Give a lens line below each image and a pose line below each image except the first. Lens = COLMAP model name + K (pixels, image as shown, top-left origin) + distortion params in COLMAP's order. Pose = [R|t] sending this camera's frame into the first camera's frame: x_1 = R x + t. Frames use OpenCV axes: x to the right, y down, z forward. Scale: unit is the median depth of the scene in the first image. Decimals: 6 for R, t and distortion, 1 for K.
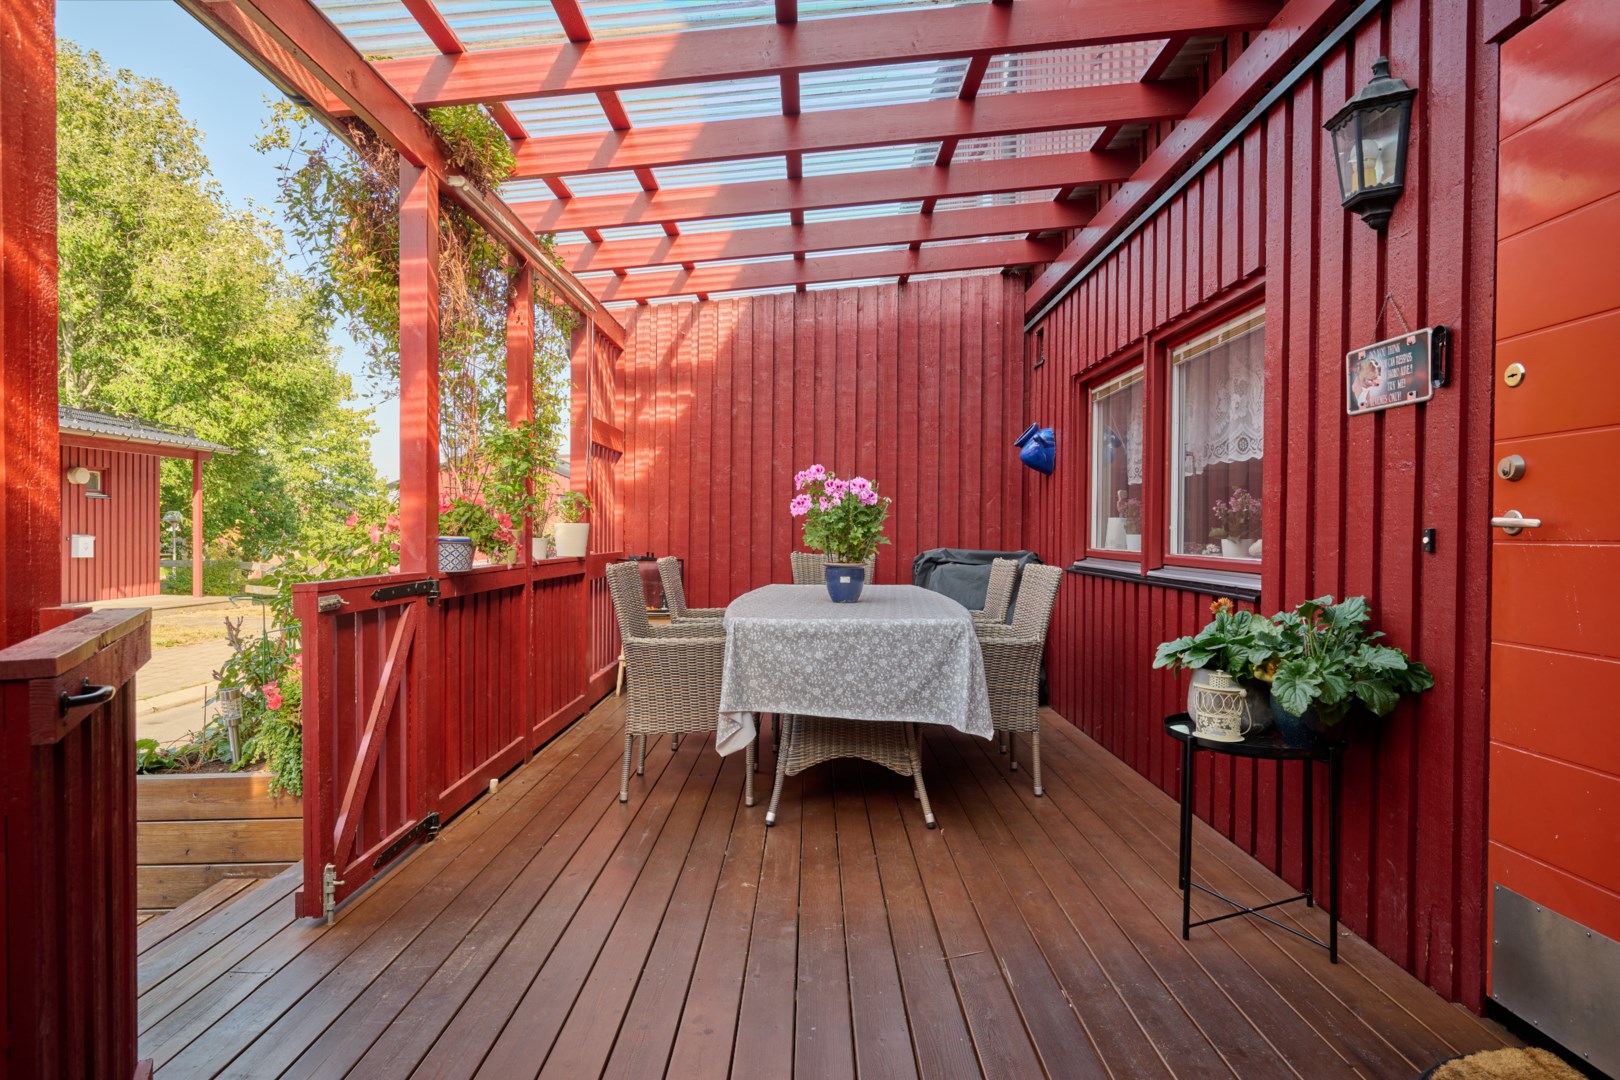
lens RADIAL K [[896.0, 0, 810.0], [0, 896.0, 540.0], [0, 0, 1]] dist [-0.003169, -0.000855]
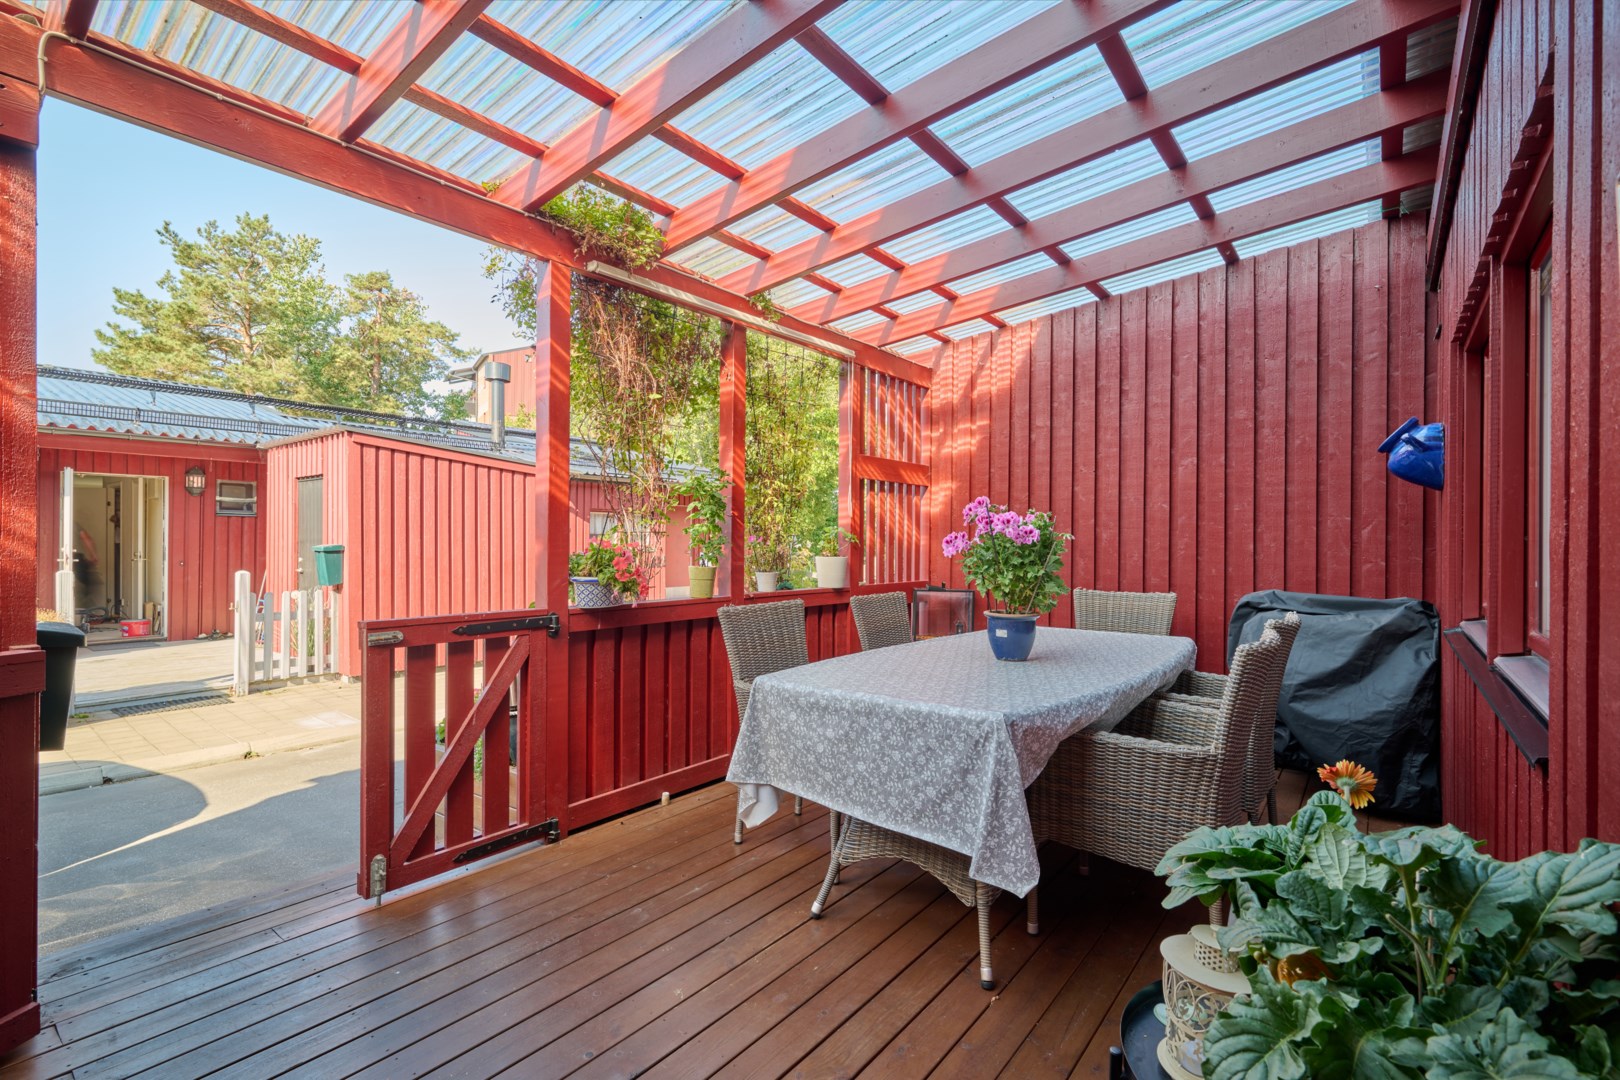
lens RADIAL K [[744.8, 0, 810.0], [0, 744.8, 540.0], [0, 0, 1]] dist [0.002009, 0.000260]
pose [[0.787389, -0.003512, -0.616447, 0.374022], [-0.006385, 0.999884, -0.013852, -0.036317], [0.616424, 0.014842, 0.787275, 0.391429]]
